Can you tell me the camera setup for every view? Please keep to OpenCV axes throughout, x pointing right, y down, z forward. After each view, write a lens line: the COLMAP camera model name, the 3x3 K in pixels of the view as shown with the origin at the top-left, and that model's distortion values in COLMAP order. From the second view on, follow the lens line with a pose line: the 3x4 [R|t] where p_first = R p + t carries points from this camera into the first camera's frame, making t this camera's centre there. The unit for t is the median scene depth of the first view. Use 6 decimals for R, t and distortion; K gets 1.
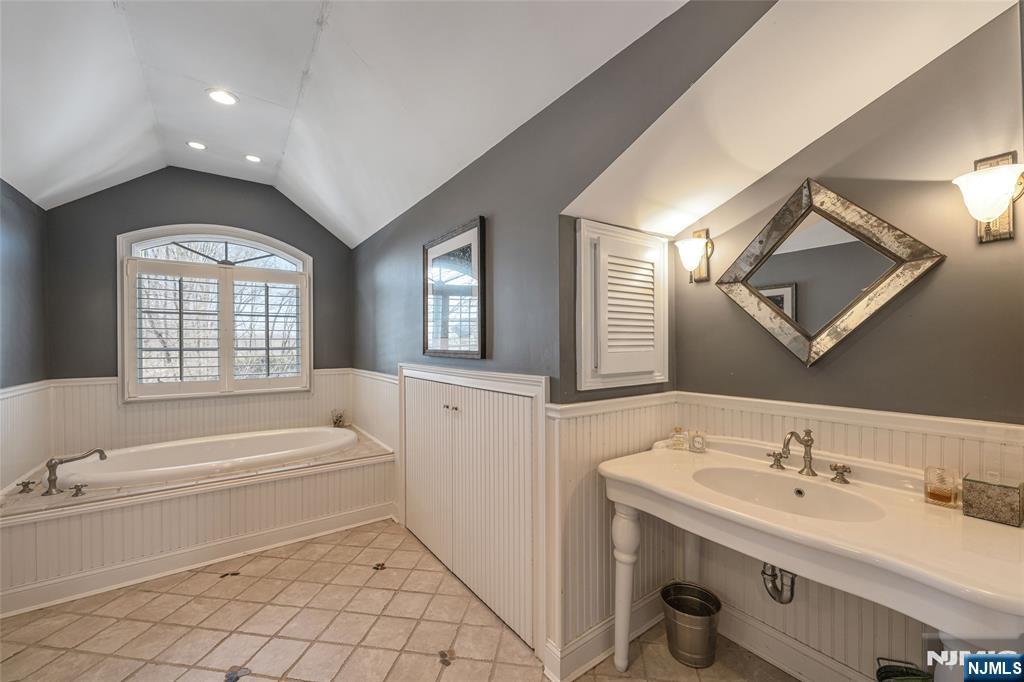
lens RADIAL K [[408.2, 0, 513.3], [0, 408.2, 346.3], [0, 0, 1]] dist [-0.000245, -0.000610]
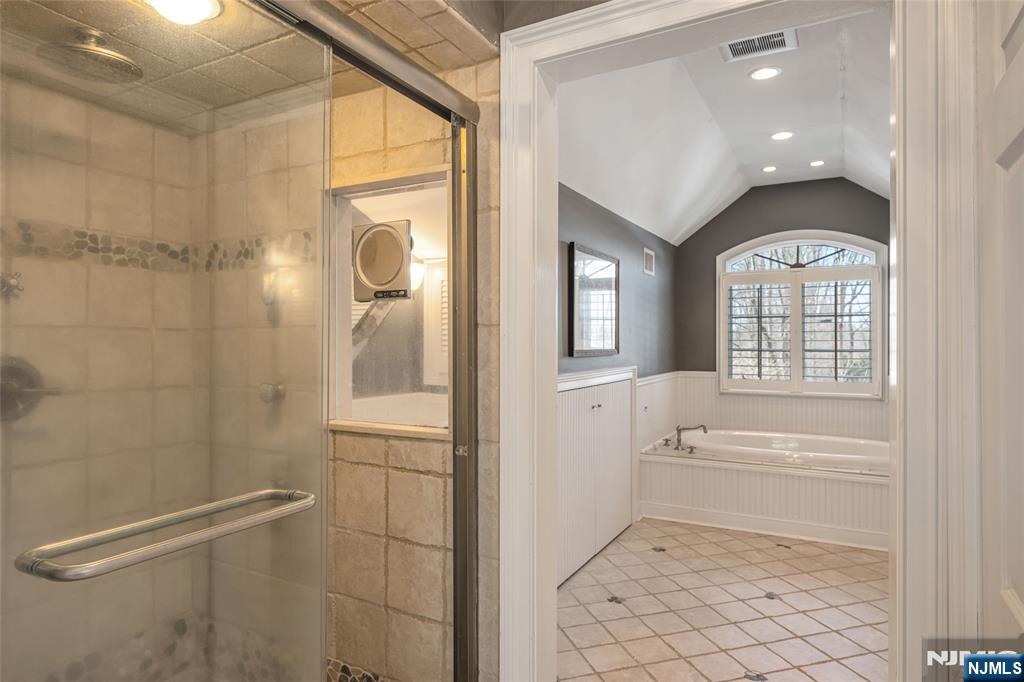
lens RADIAL K [[591.5, 0, 512.8], [0, 591.5, 340.8], [0, 0, 1]] dist [-0.005133, -0.000357]
pose [[0.435597, 0.004804, -0.900129, 0.406505], [-0.004389, 0.999985, 0.003214, -0.024606], [0.900131, 0.002550, 0.435612, -0.363340]]
